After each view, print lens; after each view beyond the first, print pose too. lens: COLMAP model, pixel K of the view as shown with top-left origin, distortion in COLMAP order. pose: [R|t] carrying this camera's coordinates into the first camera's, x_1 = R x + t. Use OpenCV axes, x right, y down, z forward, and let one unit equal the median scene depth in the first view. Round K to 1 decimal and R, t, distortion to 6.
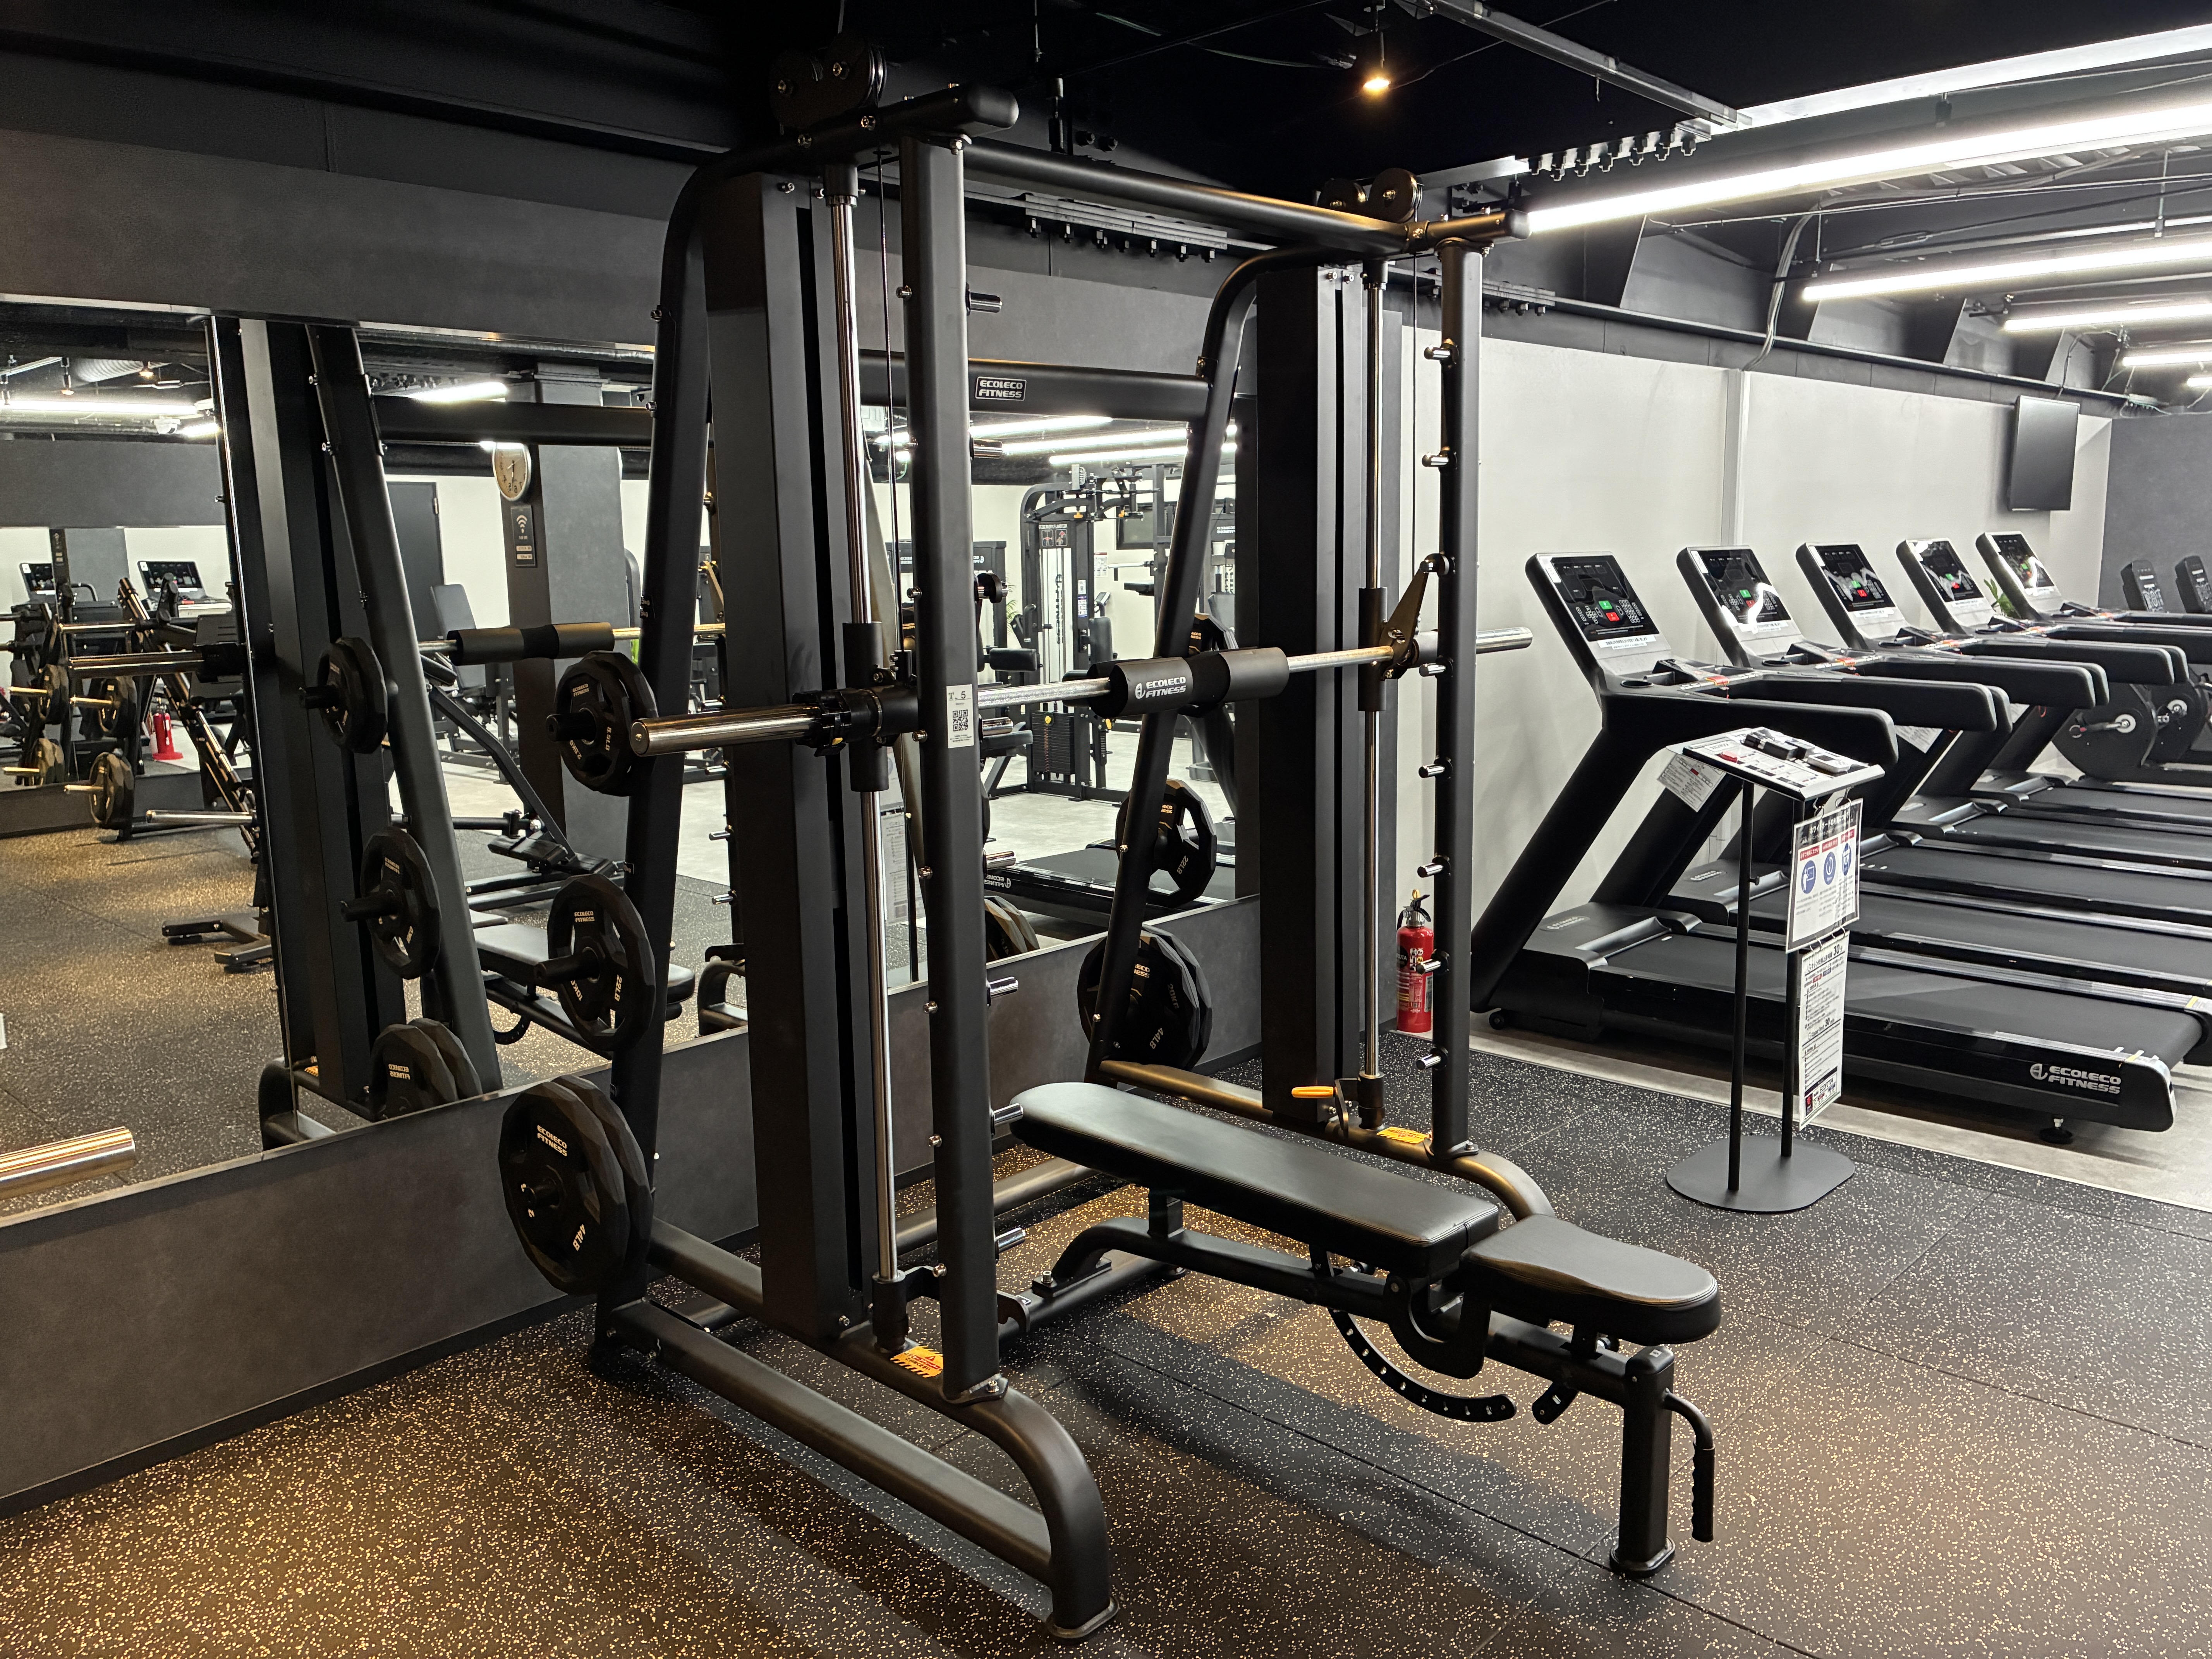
lens RADIAL K [[1686.5, 0, 1125.8], [0, 1686.5, 816.2], [0, 0, 1]] dist [-0.017062, -0.001938]
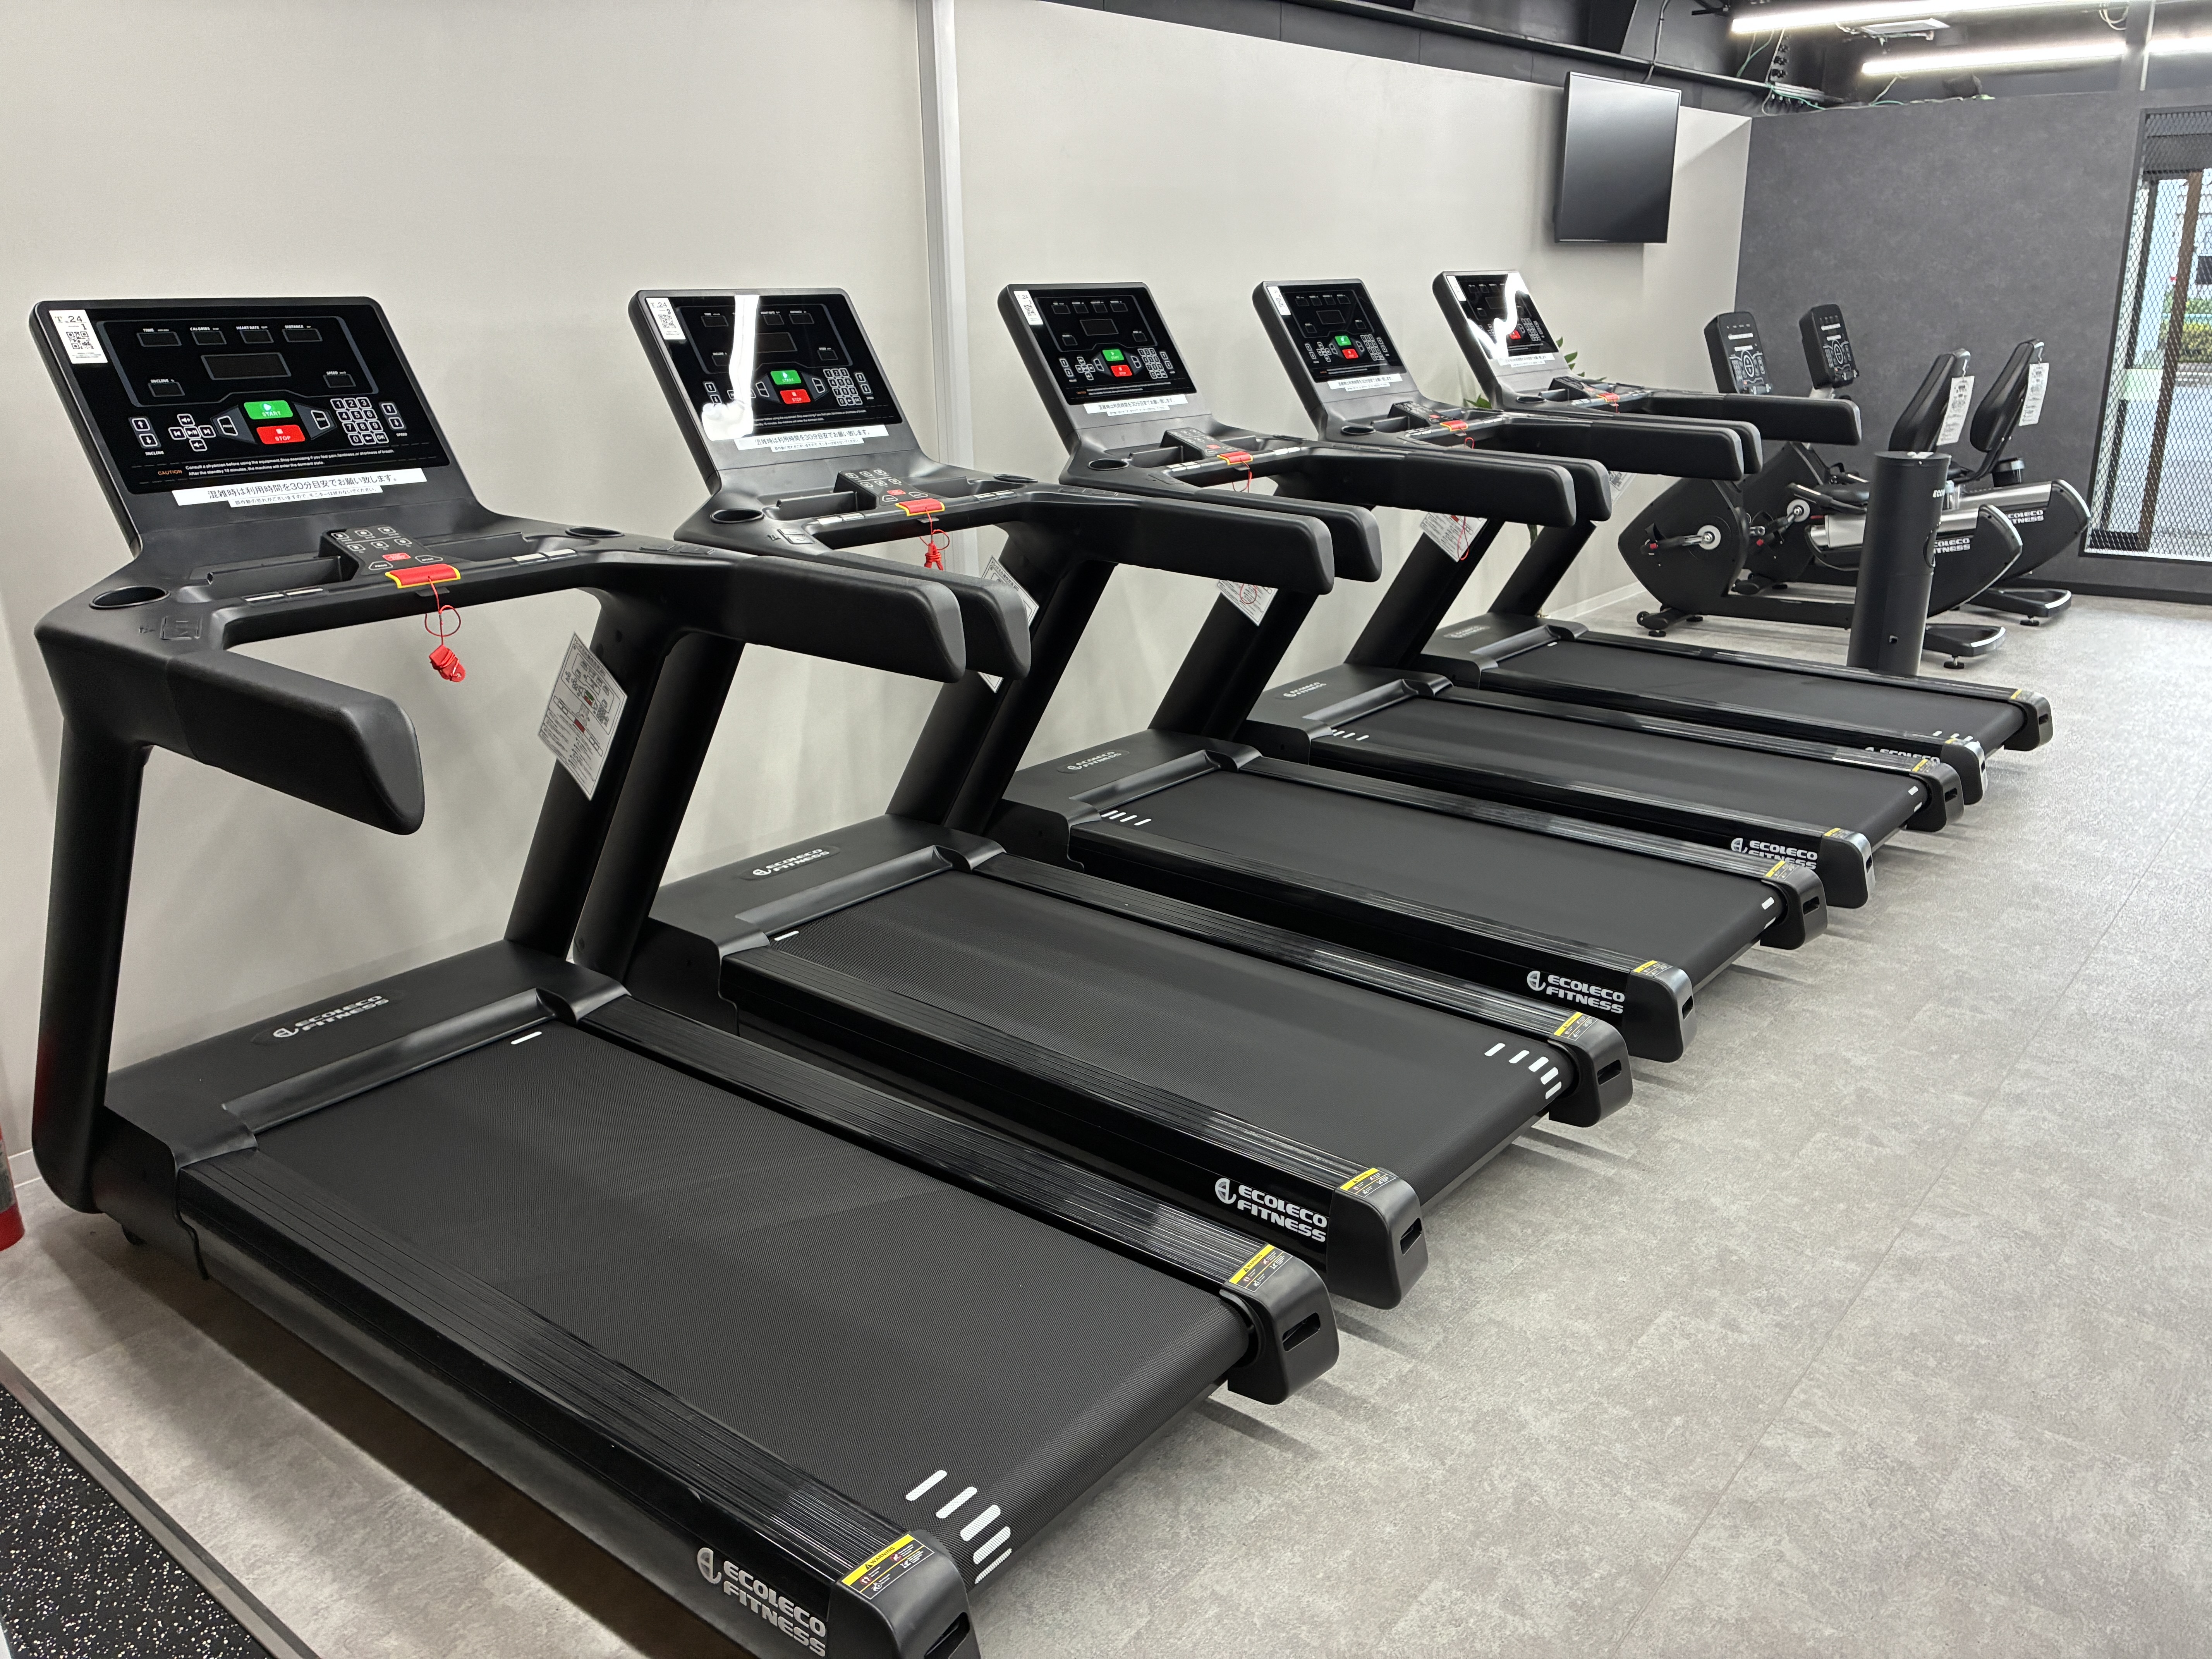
lens RADIAL K [[1686.5, 0, 1087.3], [0, 1686.5, 716.4], [0, 0, 1]] dist [-0.017062, -0.001938]
pose [[0.997699, 0.002034, 0.067765, 0.269638], [-0.009001, 0.994675, 0.102668, -0.049499], [-0.067196, -0.103041, 0.992405, 0.273072]]
